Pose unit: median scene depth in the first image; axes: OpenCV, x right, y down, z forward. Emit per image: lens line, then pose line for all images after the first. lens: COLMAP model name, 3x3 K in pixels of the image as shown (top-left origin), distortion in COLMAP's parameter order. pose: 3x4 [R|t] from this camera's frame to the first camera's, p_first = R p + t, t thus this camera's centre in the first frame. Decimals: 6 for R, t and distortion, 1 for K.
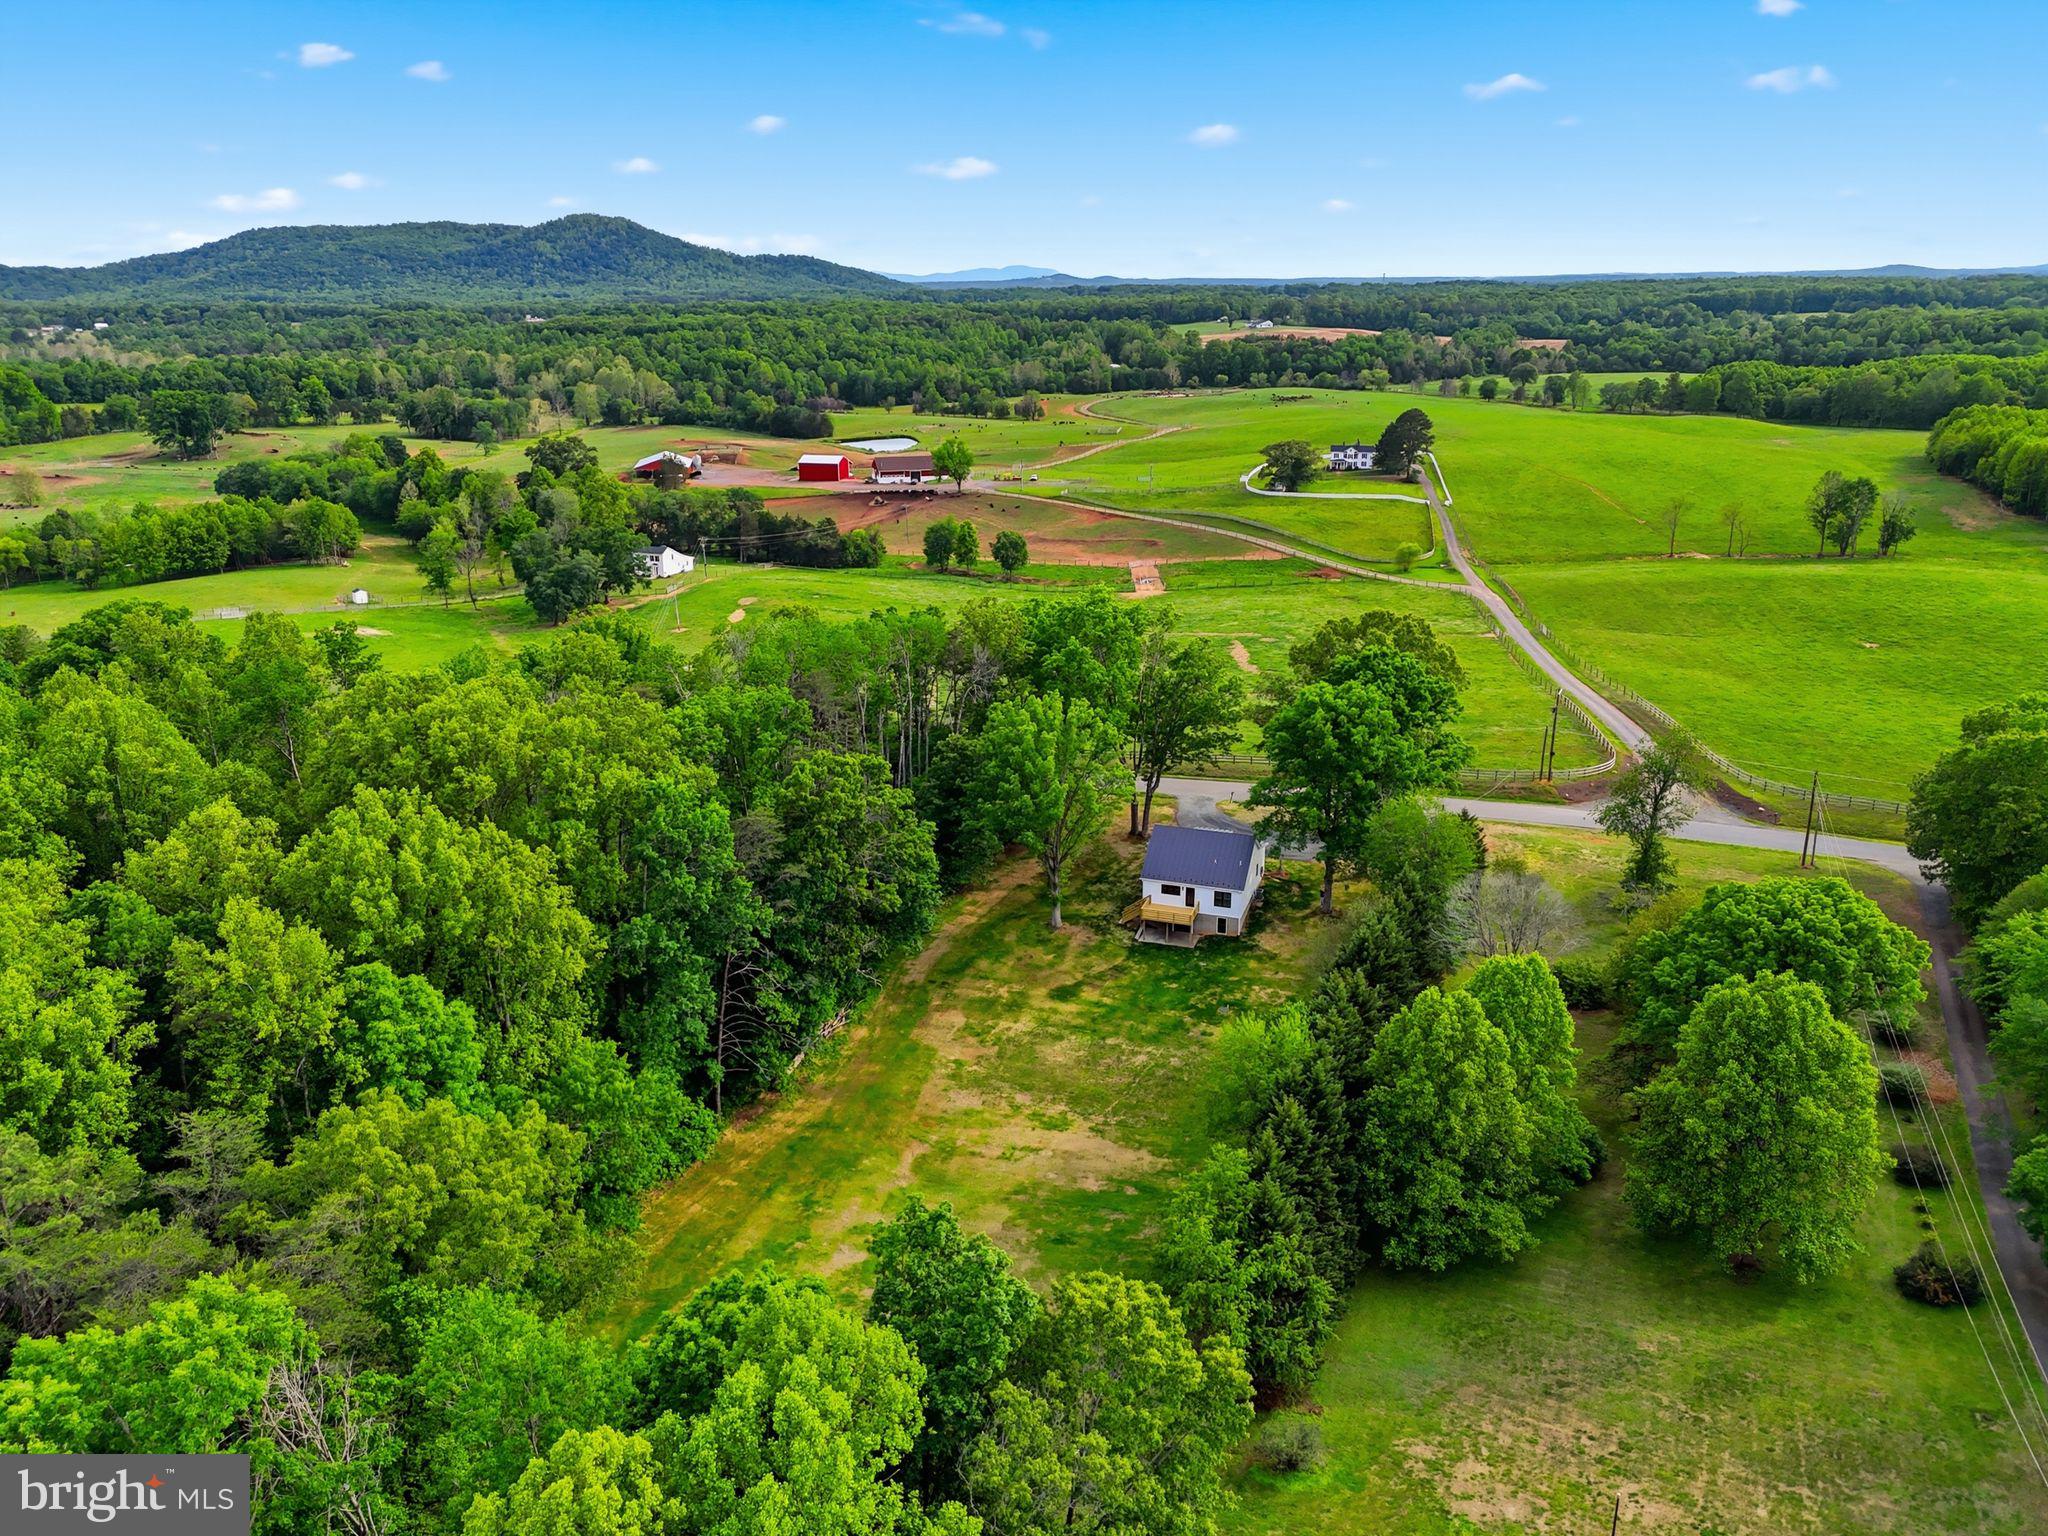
lens RADIAL K [[1509.9, 0, 1024.0], [0, 1509.9, 768.0], [0, 0, 1]] dist [0.075454, -0.079844]
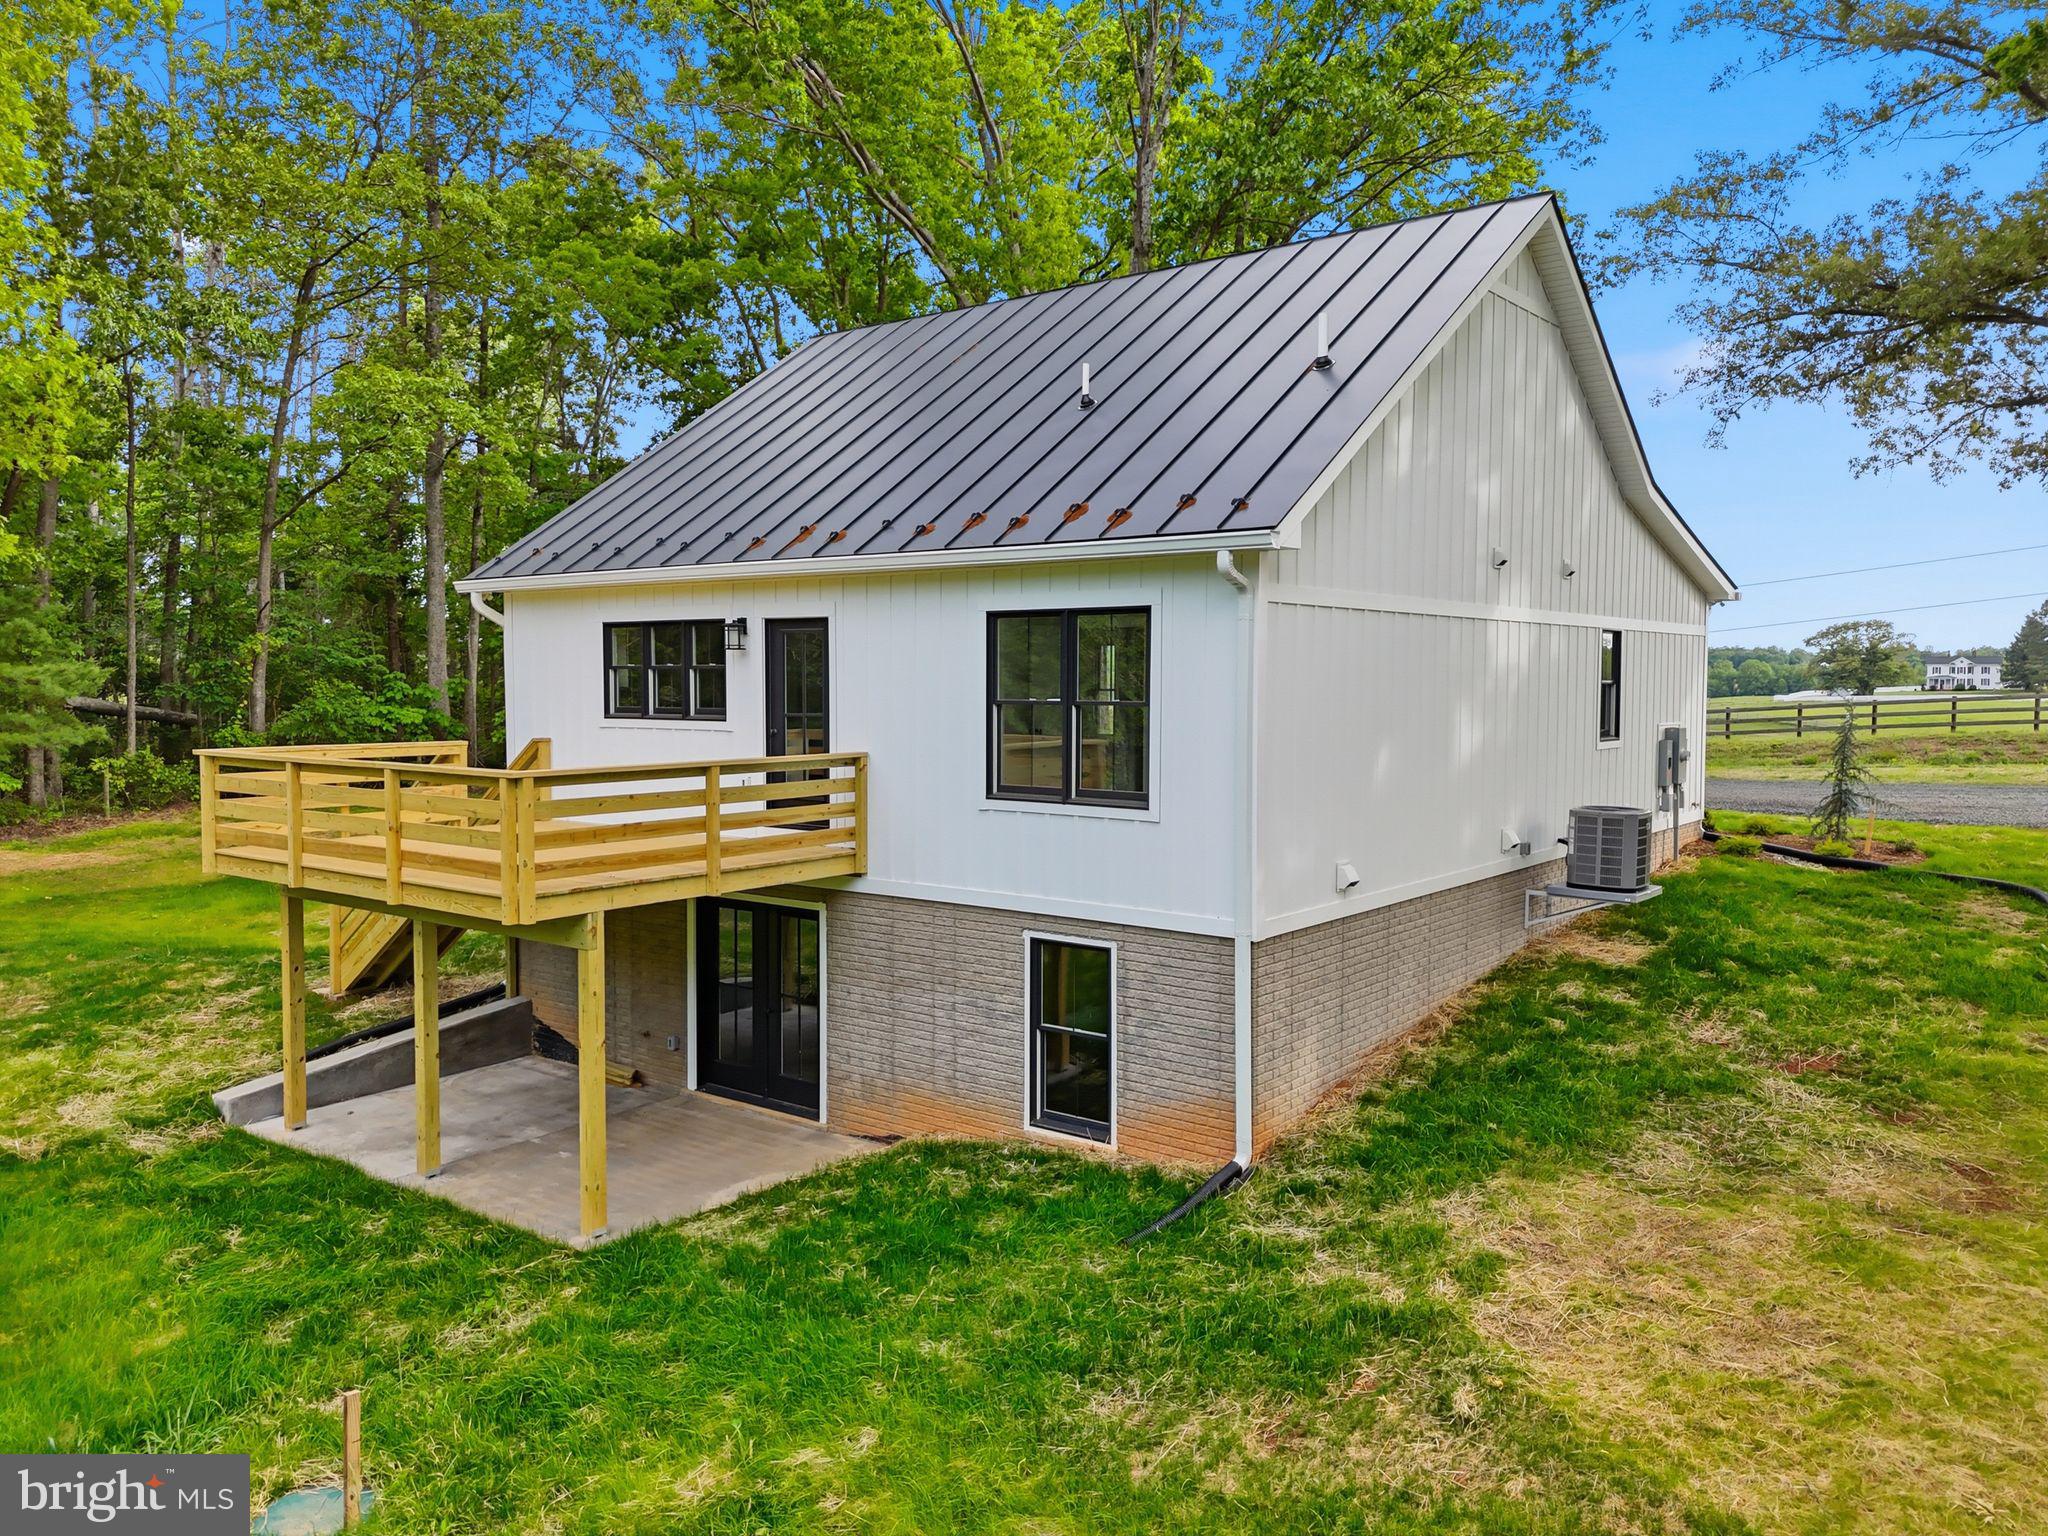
lens RADIAL K [[1509.9, 0, 1024.0], [0, 1509.9, 768.0], [0, 0, 1]] dist [0.075454, -0.079844]
pose [[0.946060, 0.018325, -0.323473, 0.167125], [-0.099869, 0.966278, -0.237344, 0.118440], [0.308216, 0.256847, 0.915987, 0.986940]]
